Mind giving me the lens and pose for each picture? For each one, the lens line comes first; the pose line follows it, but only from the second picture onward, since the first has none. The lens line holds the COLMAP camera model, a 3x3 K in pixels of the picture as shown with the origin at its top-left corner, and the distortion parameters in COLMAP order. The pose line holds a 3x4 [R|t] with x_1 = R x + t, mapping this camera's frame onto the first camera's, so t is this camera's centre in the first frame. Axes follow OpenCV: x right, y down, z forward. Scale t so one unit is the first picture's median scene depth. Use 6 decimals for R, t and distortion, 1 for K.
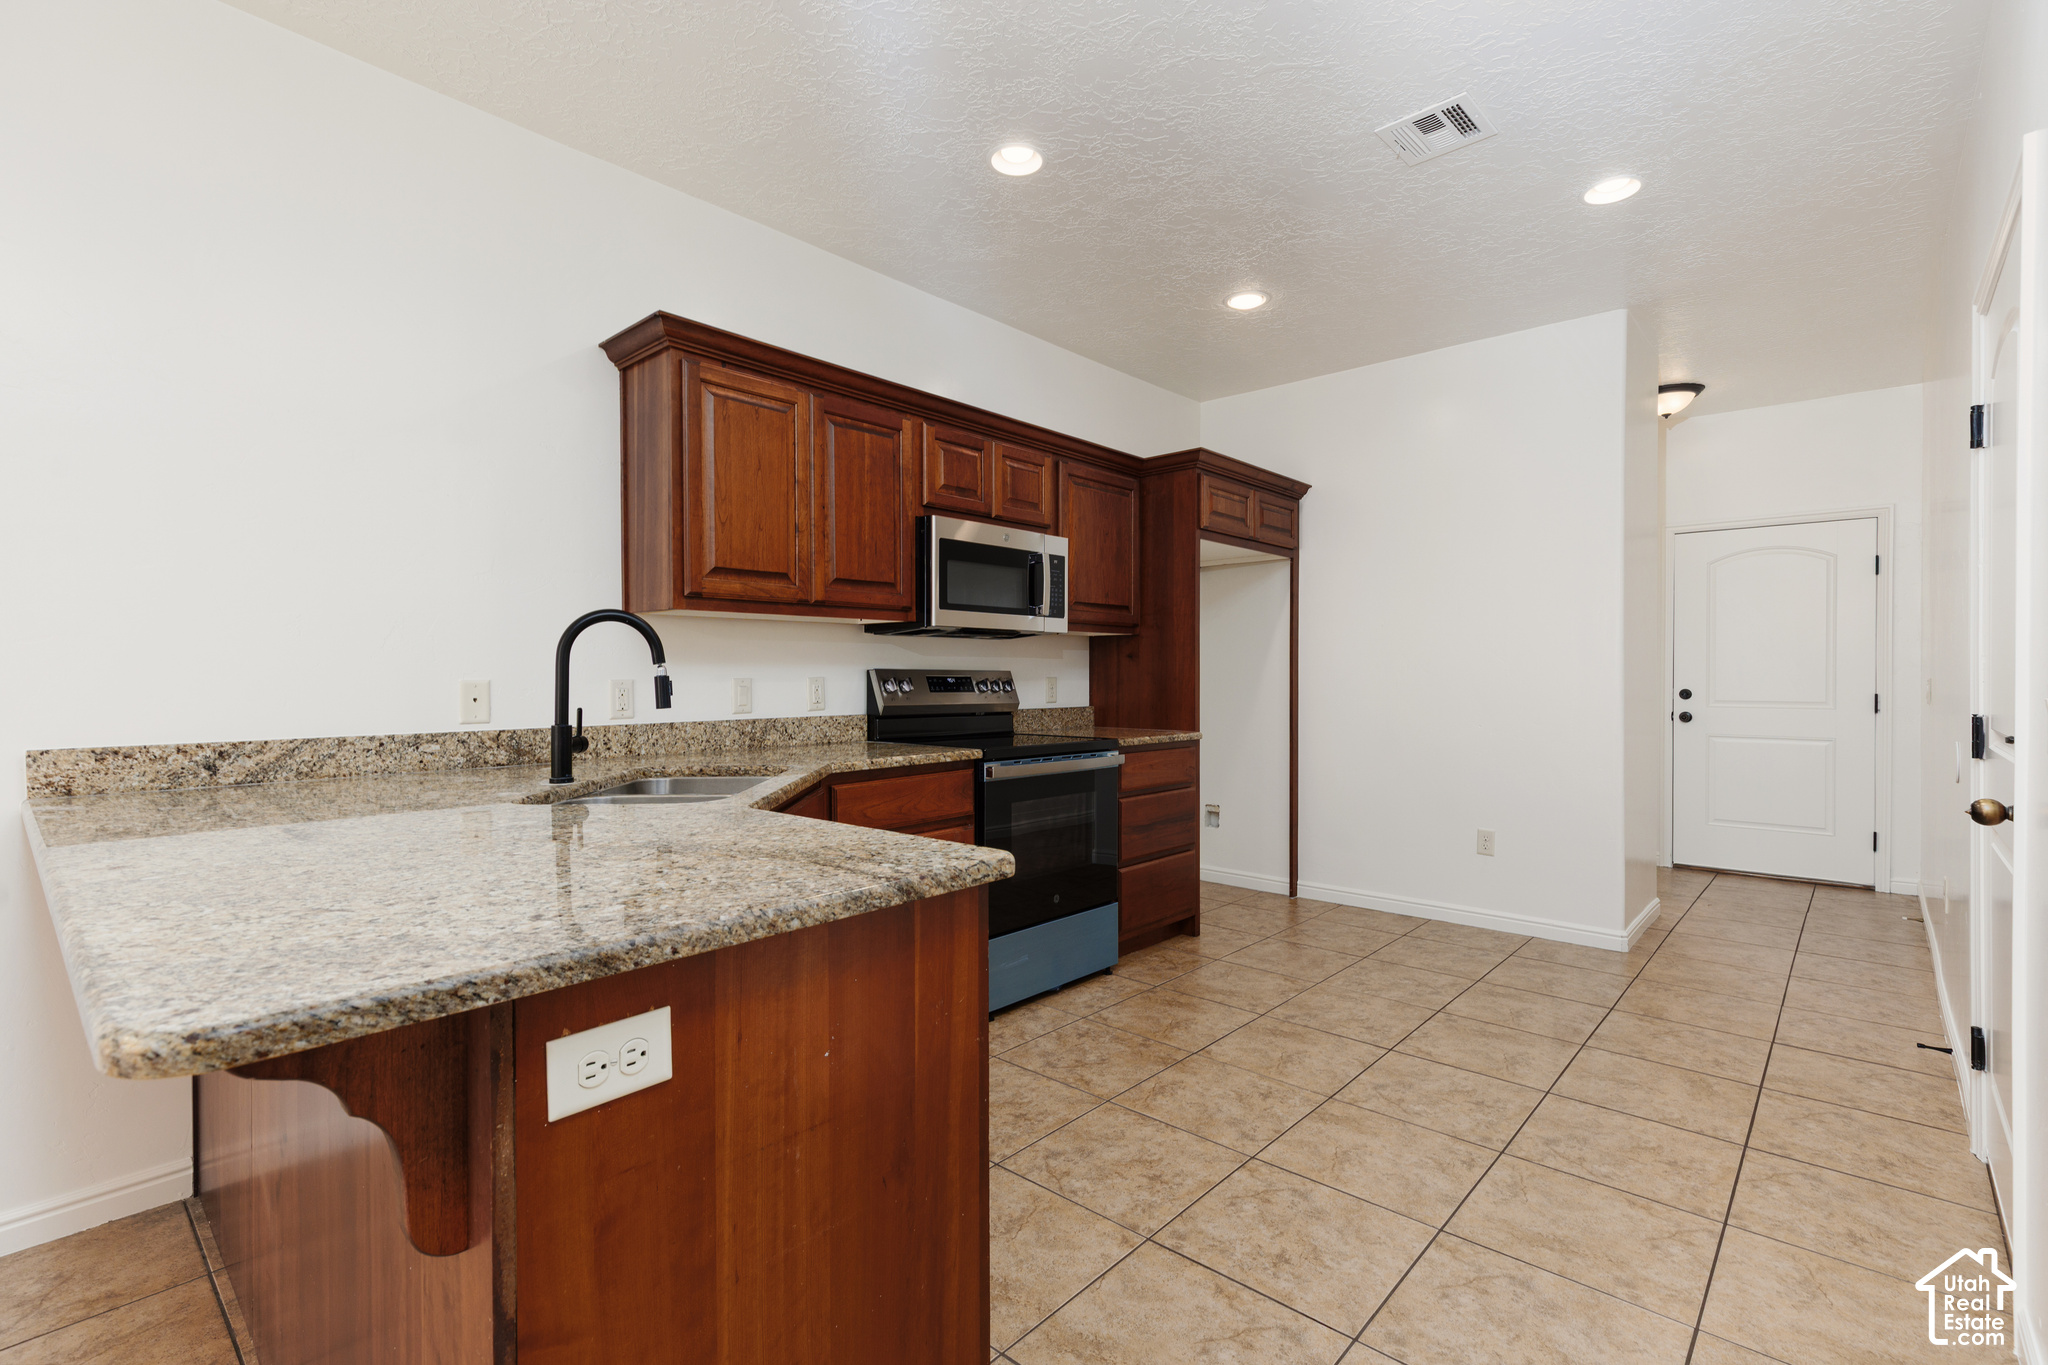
lens RADIAL K [[931.0, 0, 1029.2], [0, 931.0, 692.2], [0, 0, 1]] dist [0.001679, 0.000150]
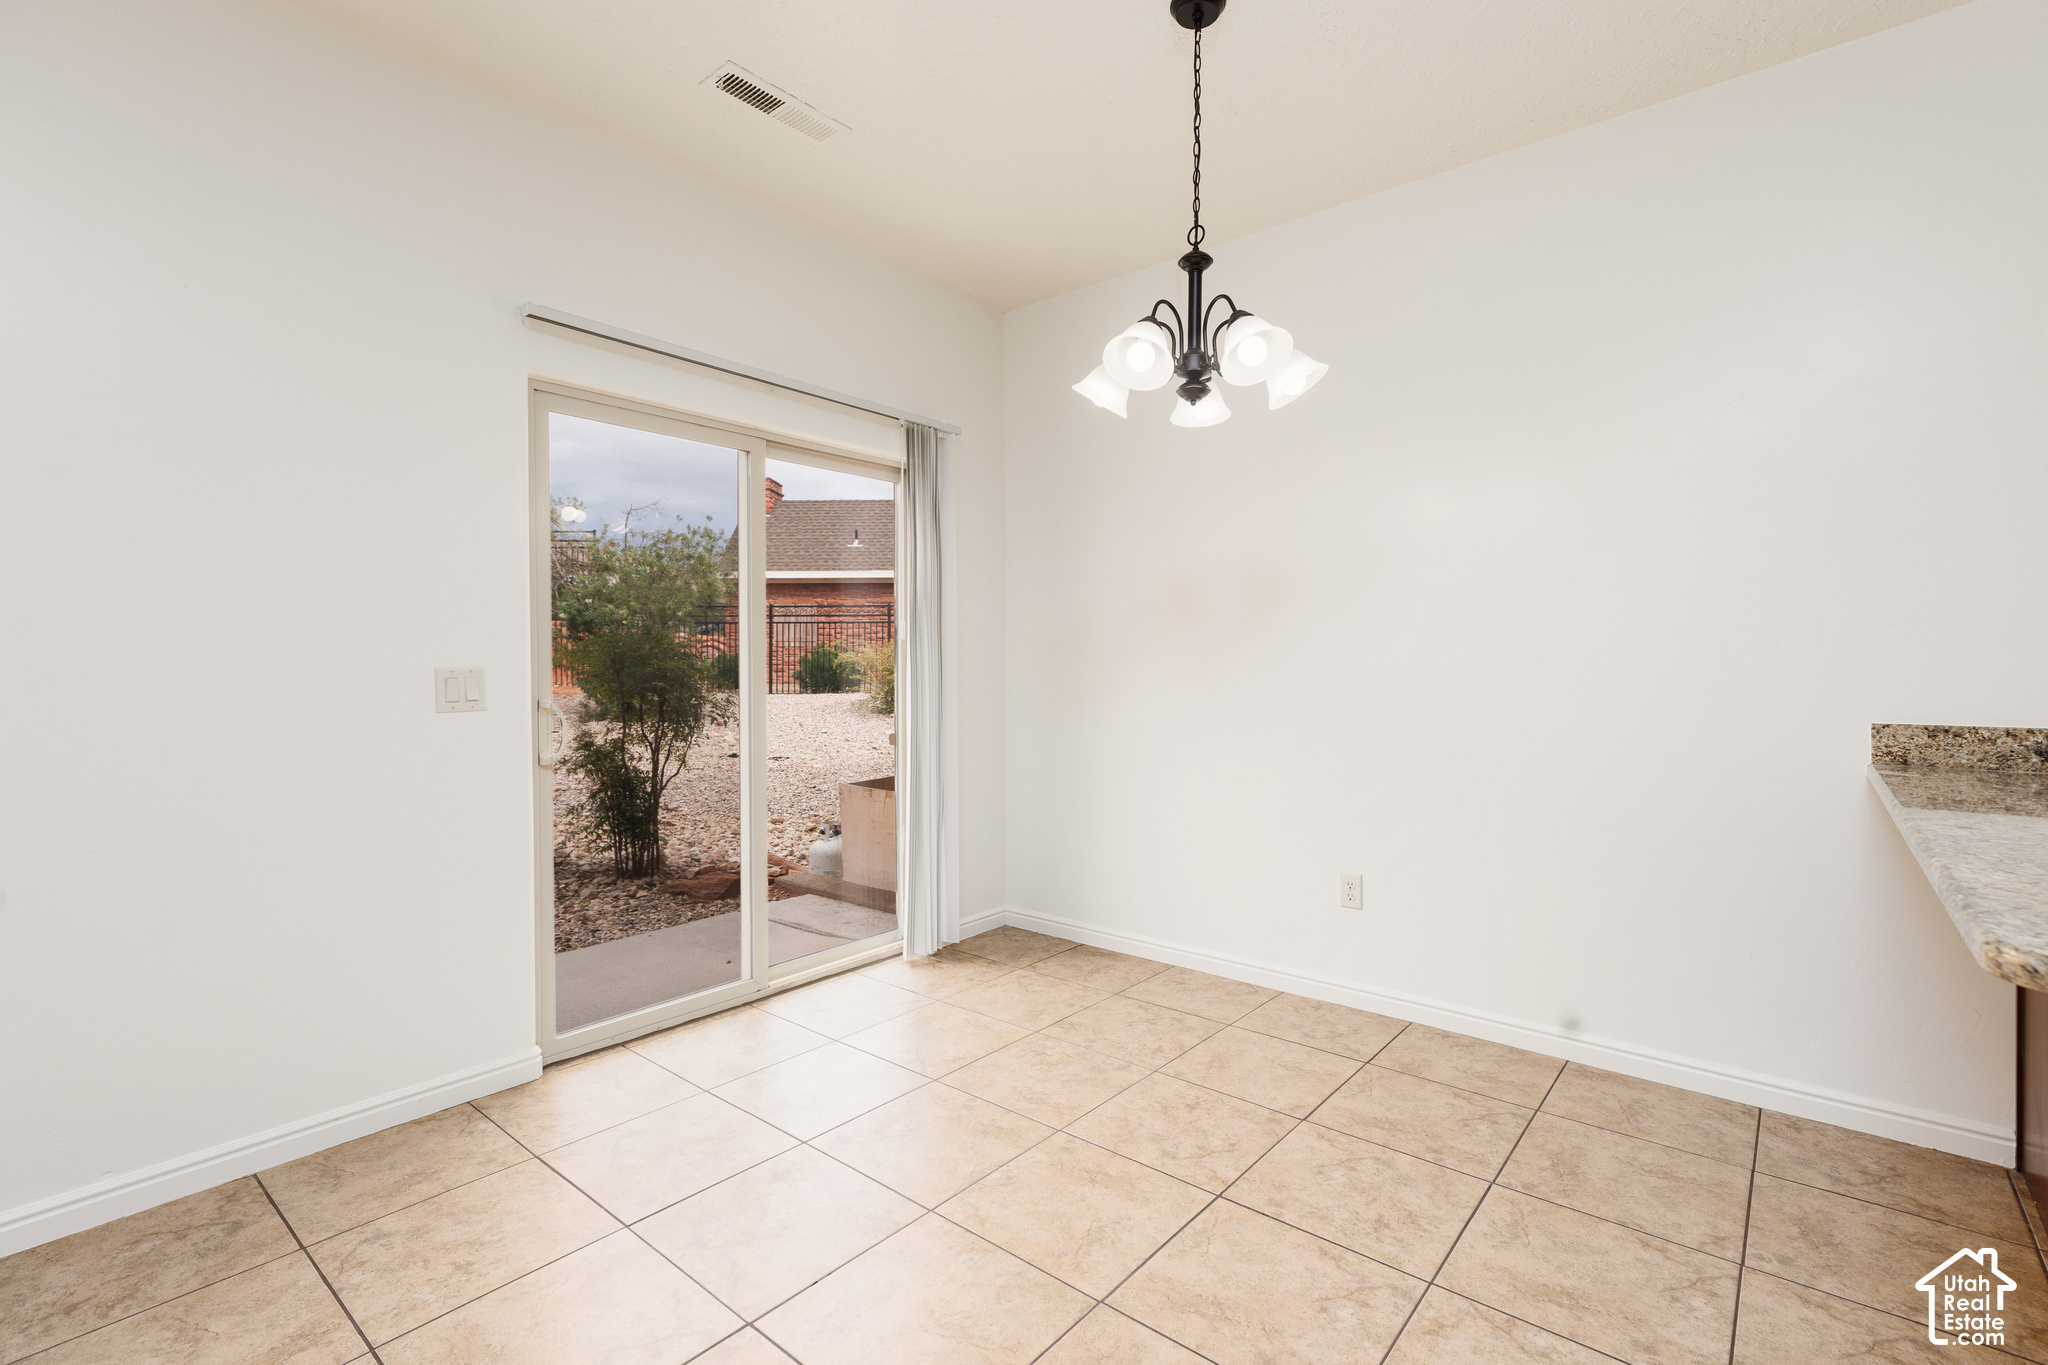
lens RADIAL K [[924.5, 0, 1022.5], [0, 924.5, 670.7], [0, 0, 1]] dist [0.011672, -0.000913]
pose [[0.037446, 0.008659, -0.999261, 0.083646], [-0.016934, 0.999824, 0.008030, 0.002471], [0.999155, 0.016621, 0.037586, -0.132293]]
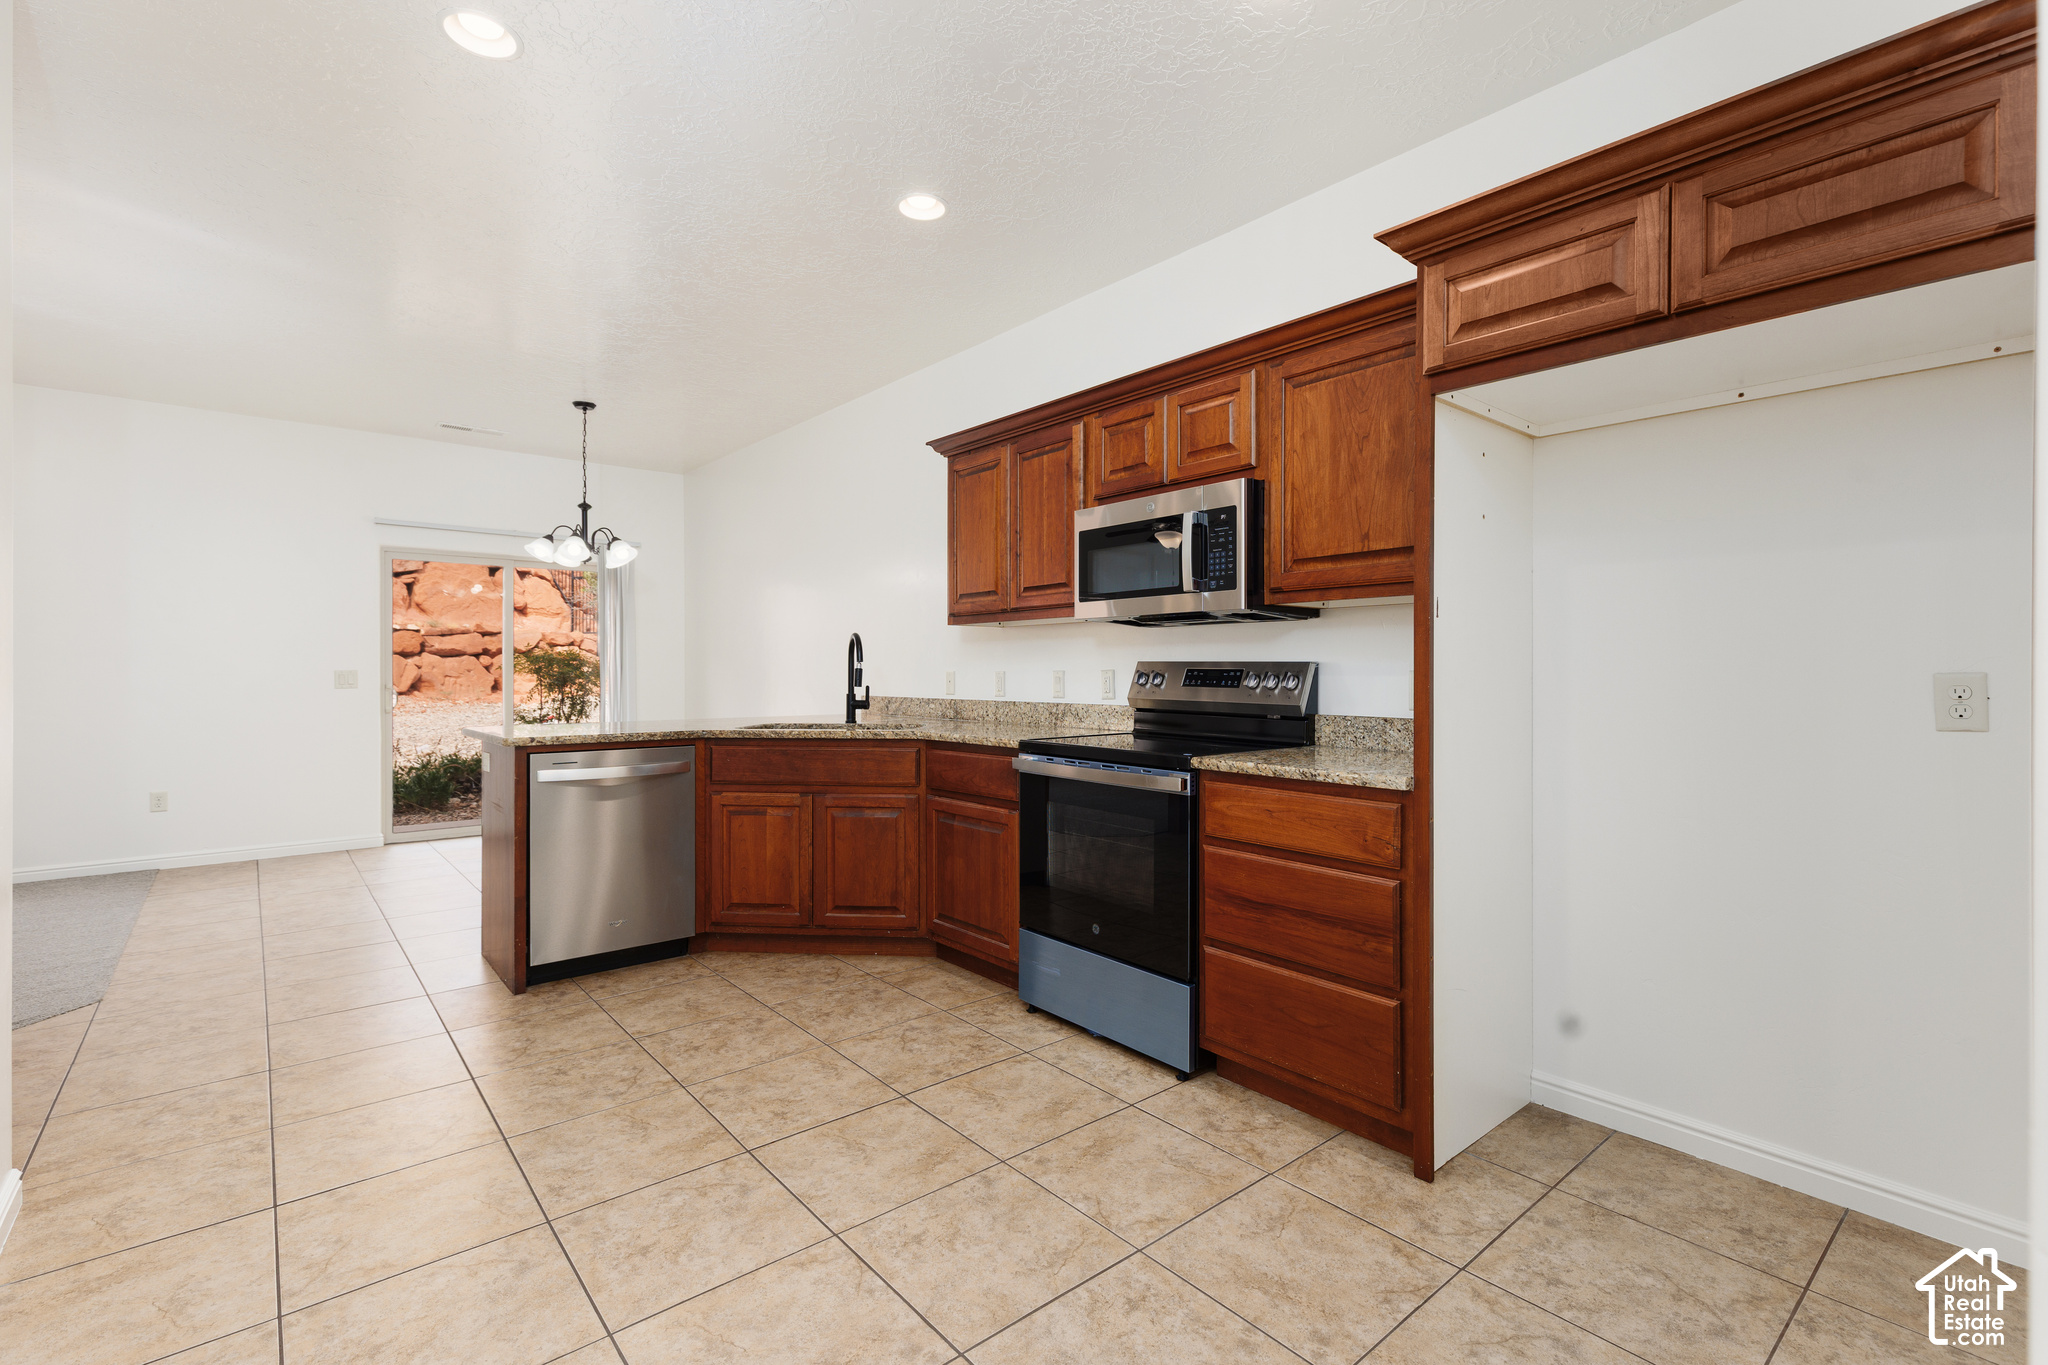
lens RADIAL K [[924.5, 0, 1022.5], [0, 924.5, 670.7], [0, 0, 1]] dist [0.011672, -0.000913]
pose [[-0.141858, 0.004846, -0.989875, 1.571886], [-0.015375, 0.999857, 0.007098, -0.036405], [0.989768, 0.016226, -0.141763, 1.877364]]
